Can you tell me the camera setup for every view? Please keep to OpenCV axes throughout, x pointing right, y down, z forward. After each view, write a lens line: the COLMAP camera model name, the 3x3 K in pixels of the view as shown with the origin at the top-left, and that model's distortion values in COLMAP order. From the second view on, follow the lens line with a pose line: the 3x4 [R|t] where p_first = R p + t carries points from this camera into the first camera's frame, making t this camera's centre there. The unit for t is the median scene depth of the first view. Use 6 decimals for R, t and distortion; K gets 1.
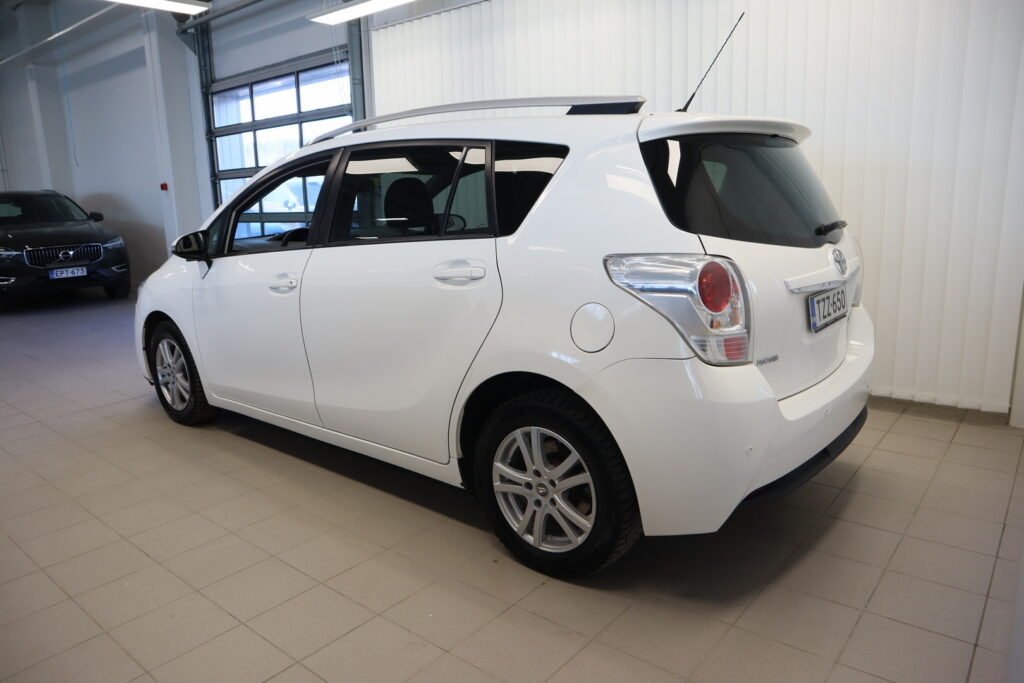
lens RADIAL K [[716.9, 0, 512.0], [0, 716.9, 341.5], [0, 0, 1]] dist [-0.124968, 0.086622]
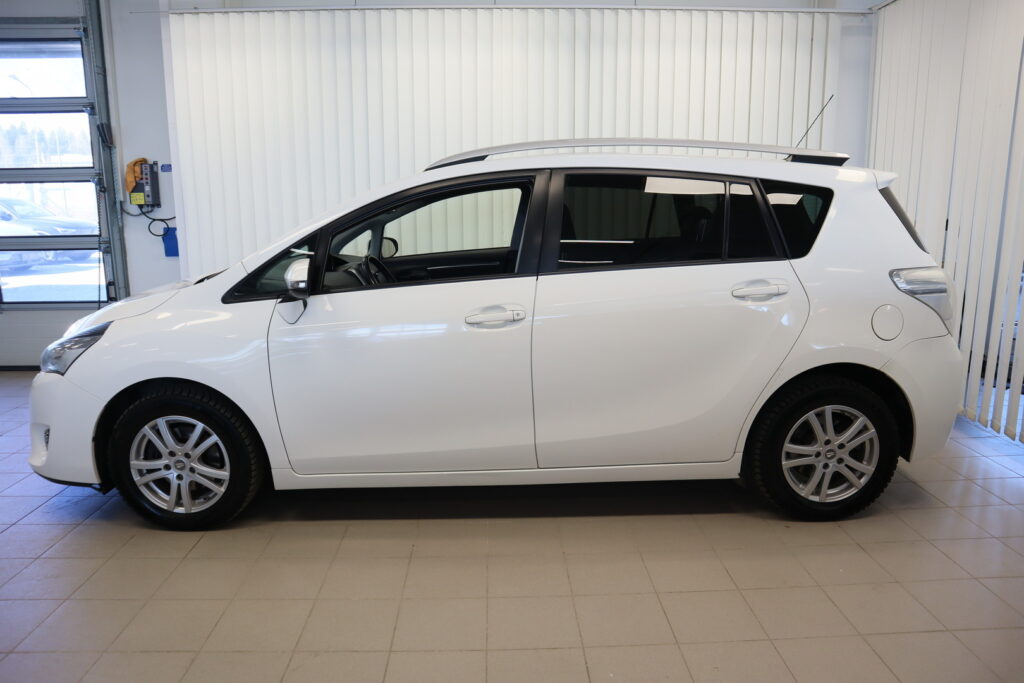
lens RADIAL K [[716.9, 0, 512.0], [0, 716.9, 341.5], [0, 0, 1]] dist [-0.124968, 0.086622]
pose [[0.746156, -0.105925, 0.657290, -1.151377], [0.121422, 0.992355, 0.022084, -0.087887], [-0.654605, 0.063331, 0.753314, 0.399048]]
